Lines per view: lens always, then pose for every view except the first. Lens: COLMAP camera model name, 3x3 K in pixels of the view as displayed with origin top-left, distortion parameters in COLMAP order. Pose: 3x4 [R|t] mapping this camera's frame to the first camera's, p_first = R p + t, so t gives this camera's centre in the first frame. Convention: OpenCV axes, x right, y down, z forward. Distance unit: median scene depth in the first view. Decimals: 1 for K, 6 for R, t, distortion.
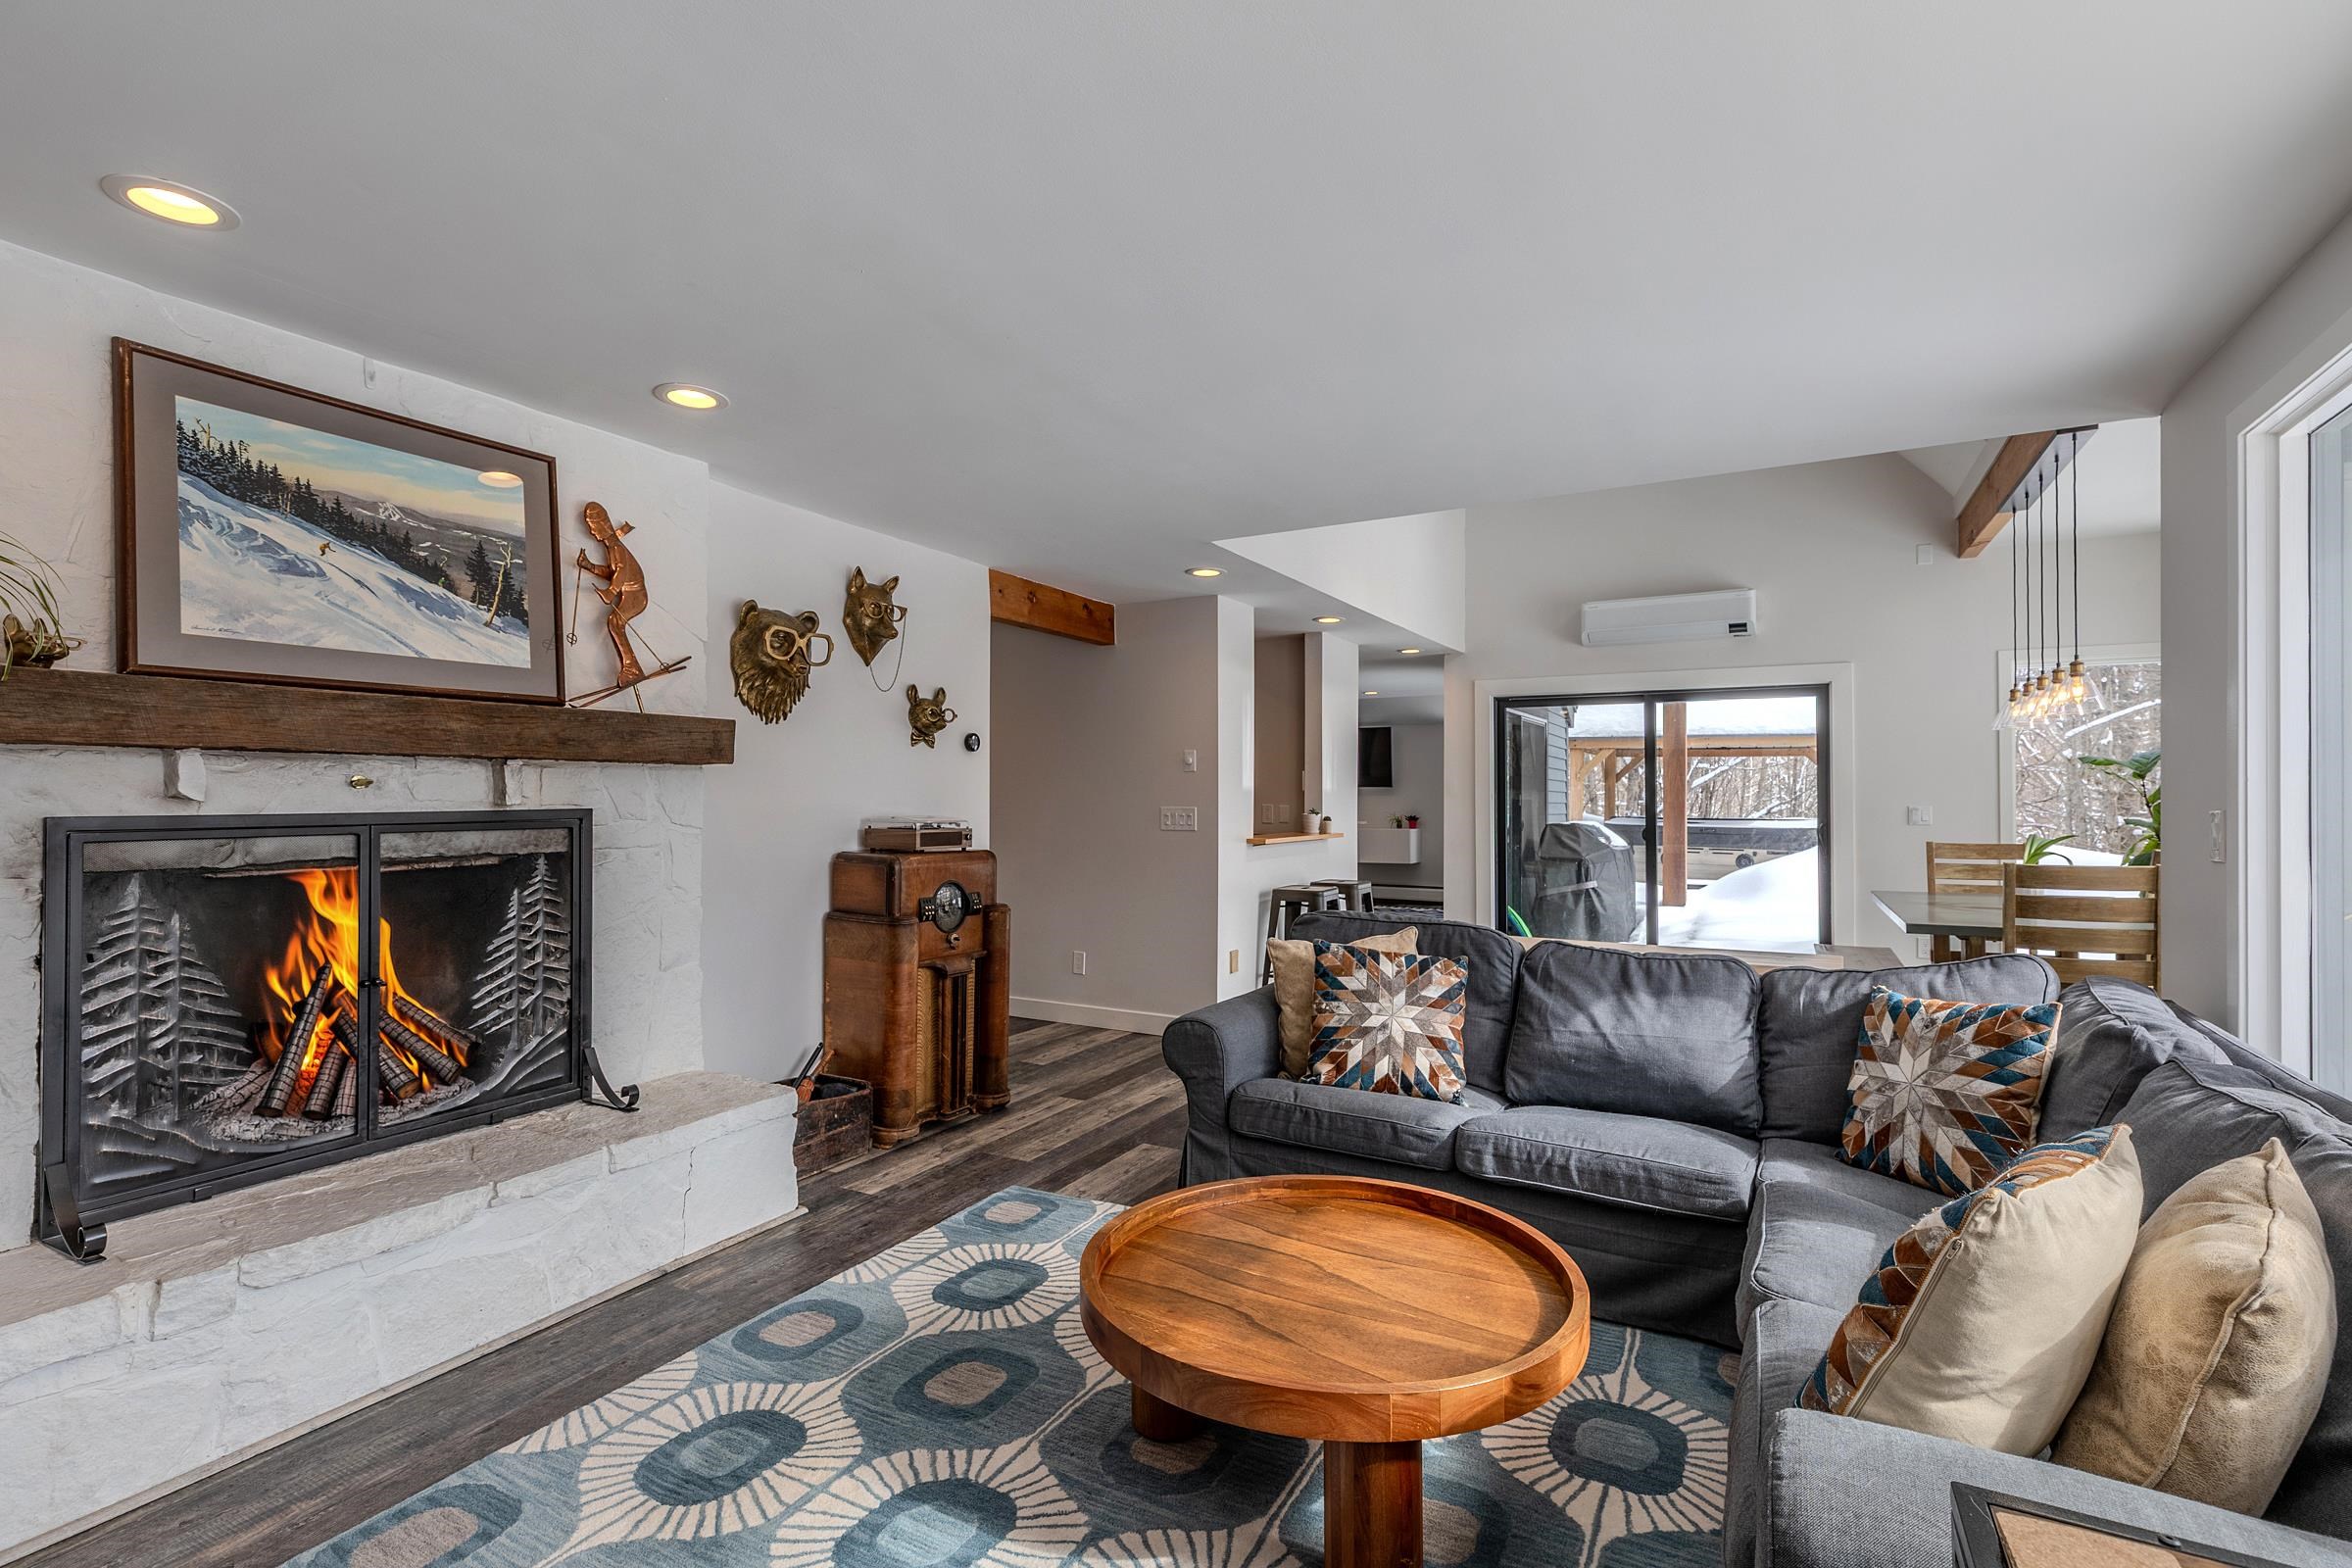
lens RADIAL K [[1072.0, 0, 1175.6], [0, 1072.0, 781.8], [0, 0, 1]] dist [0.003807, 0.000306]
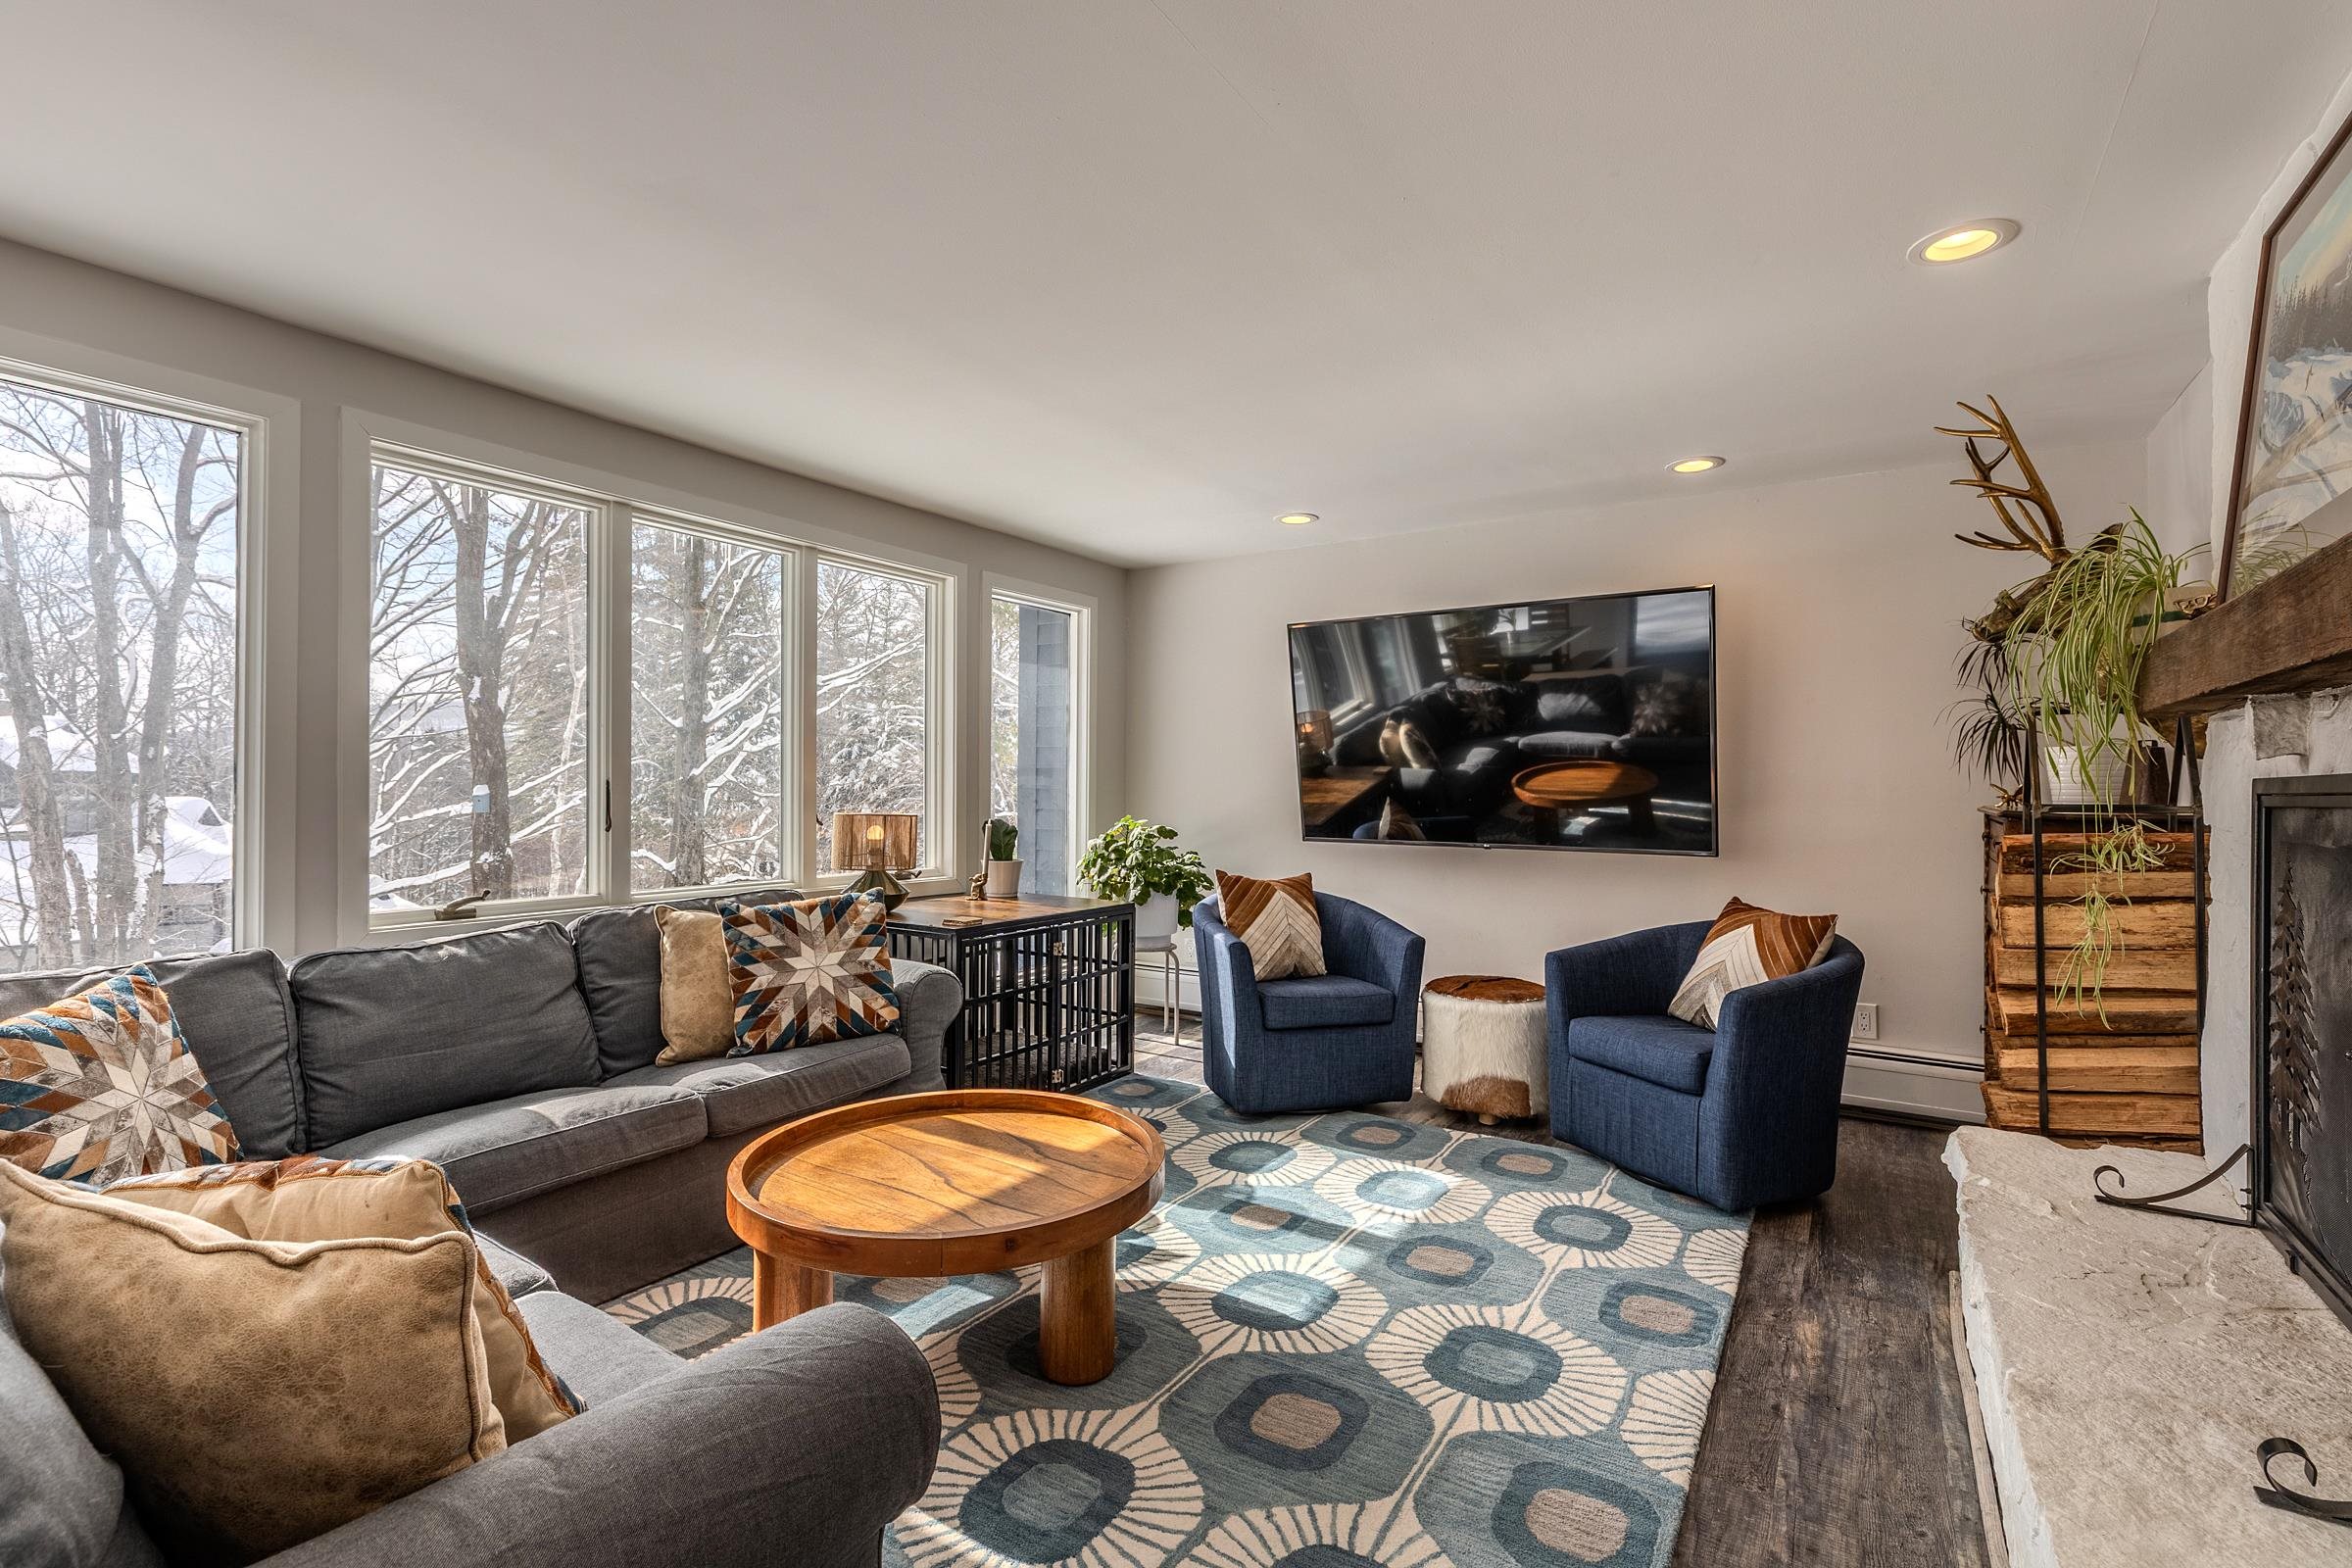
lens RADIAL K [[1072.0, 0, 1166.4], [0, 1072.0, 785.3], [0, 0, 1]] dist [0.003807, 0.000306]
pose [[-0.997152, -0.007376, 0.075056, -0.129471], [-0.008569, 0.999842, -0.015575, 0.048261], [-0.074929, -0.016173, -0.997058, 1.613777]]
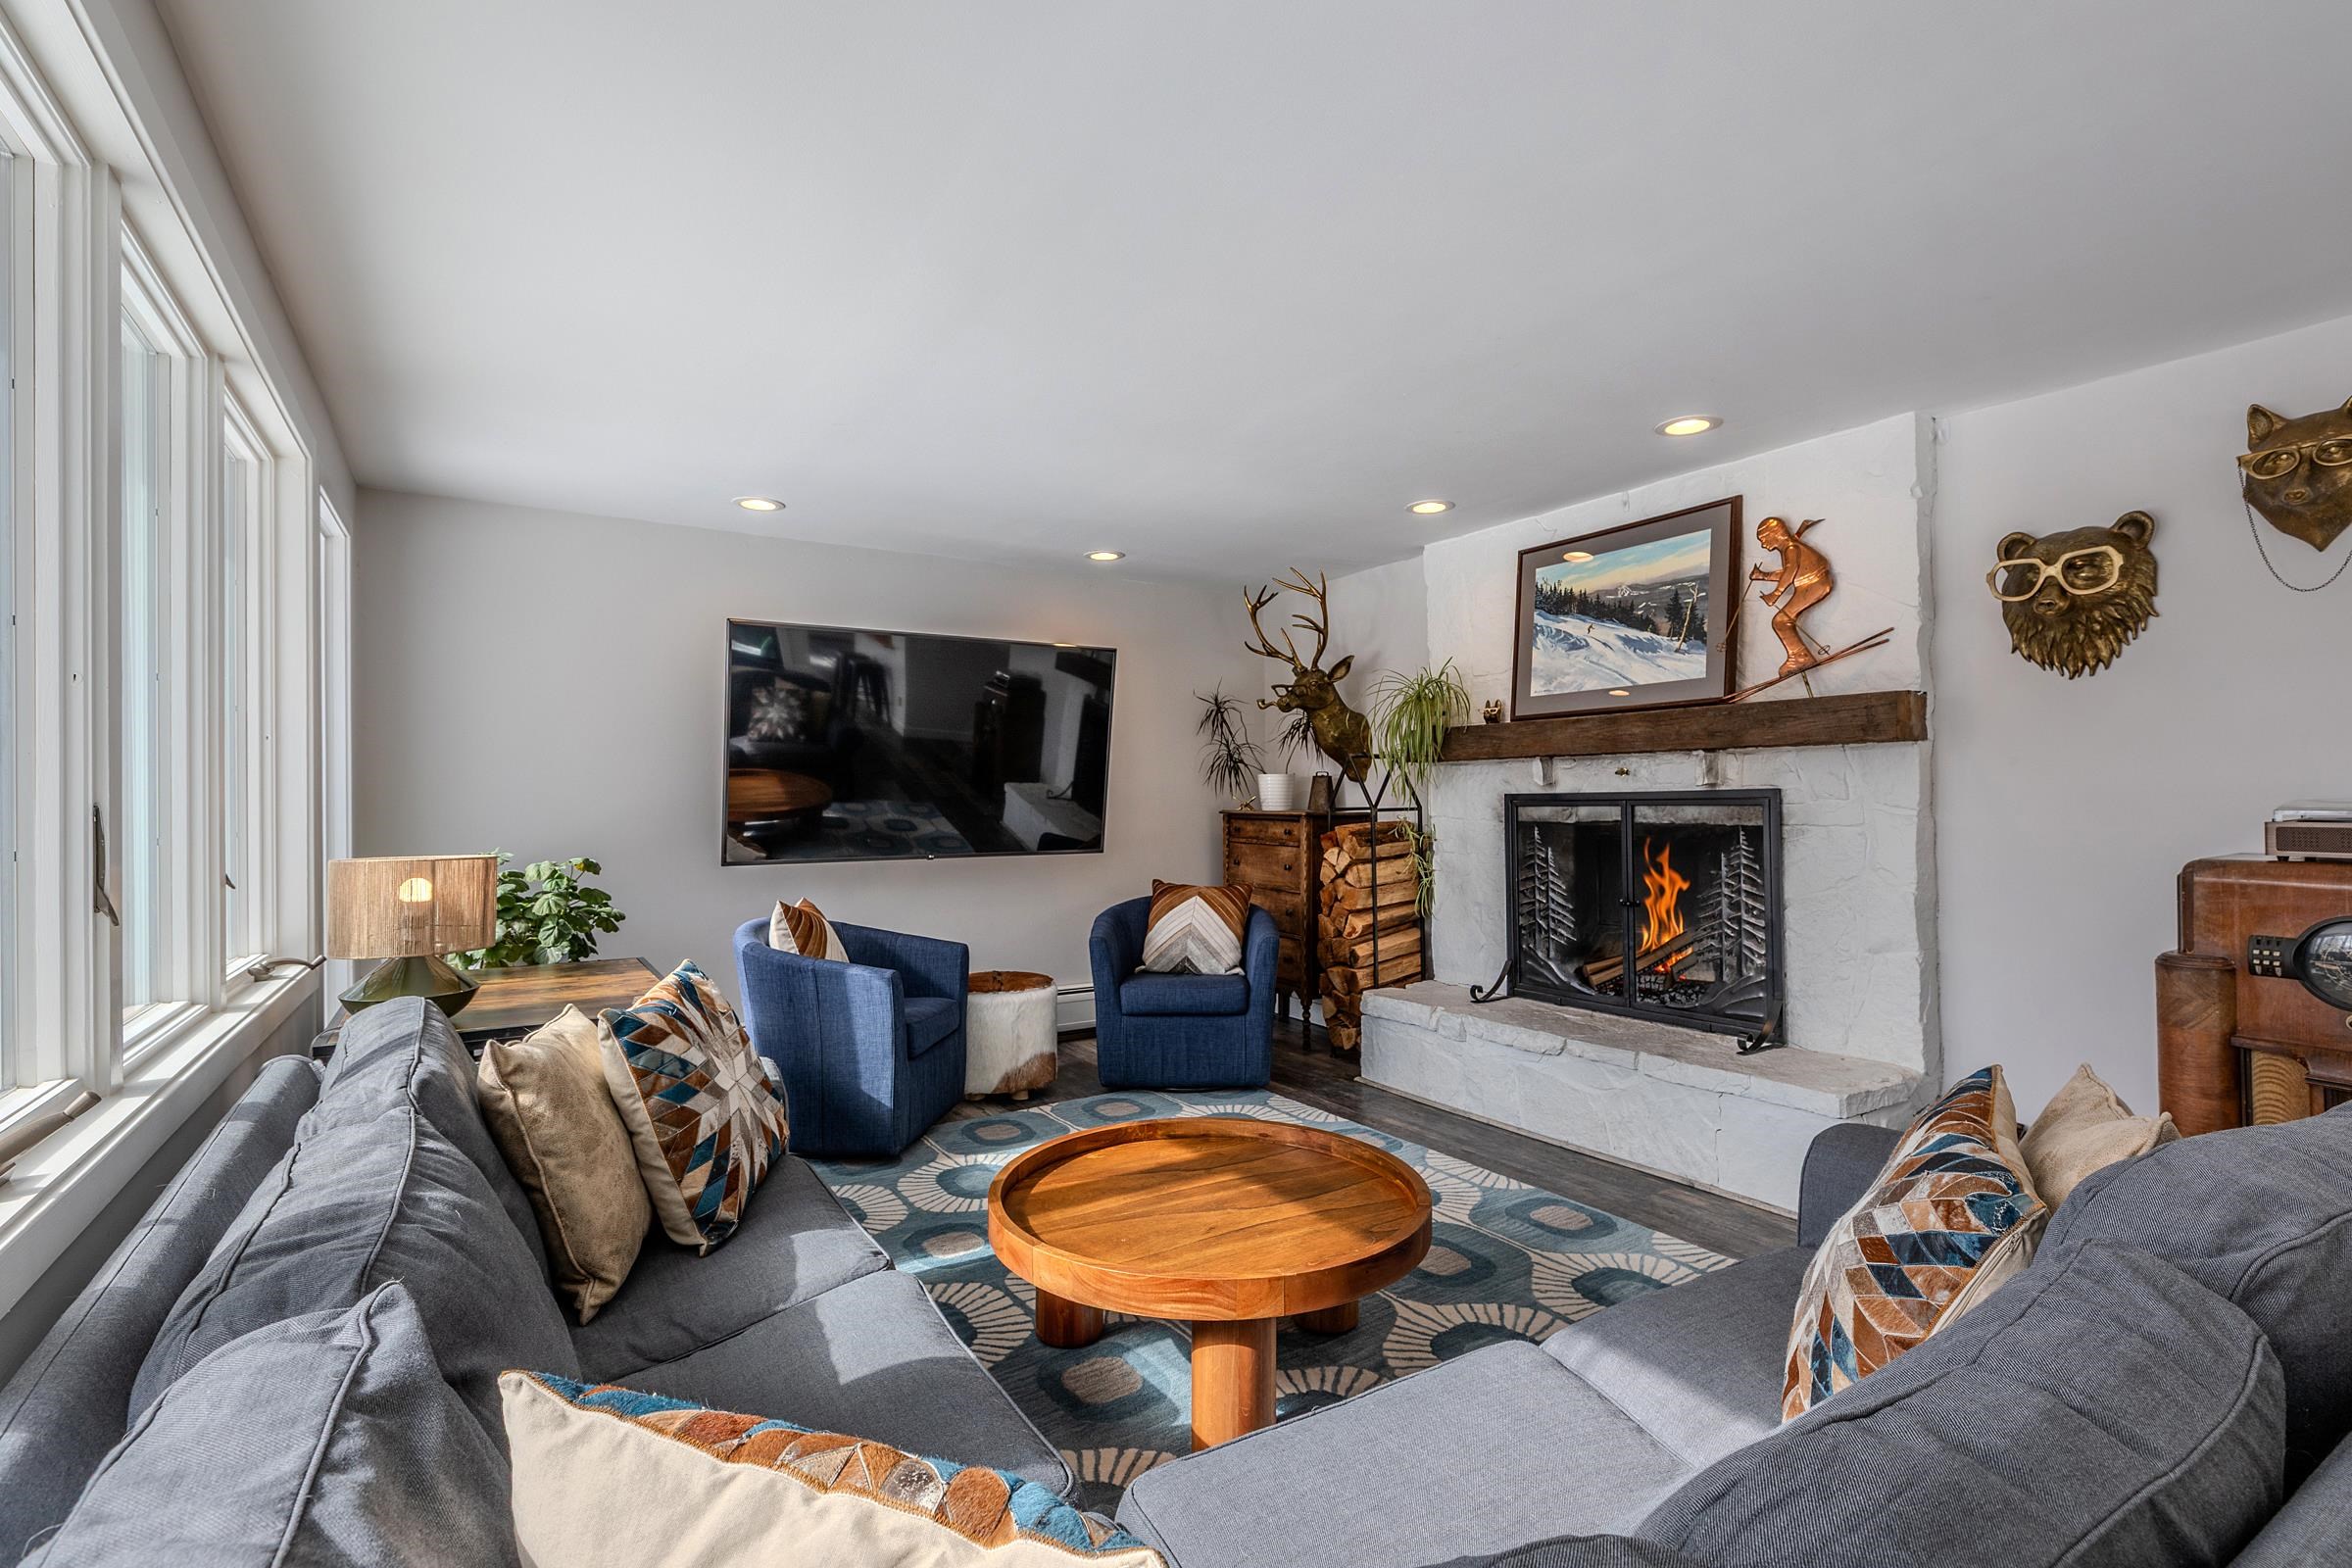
lens RADIAL K [[1072.0, 0, 1188.3], [0, 1072.0, 793.0], [0, 0, 1]] dist [0.003807, 0.000306]
pose [[-0.469099, -0.003176, -0.883140, 0.858866], [0.018240, 0.999745, -0.013284, 0.038435], [0.882957, -0.022340, -0.468922, 1.136352]]
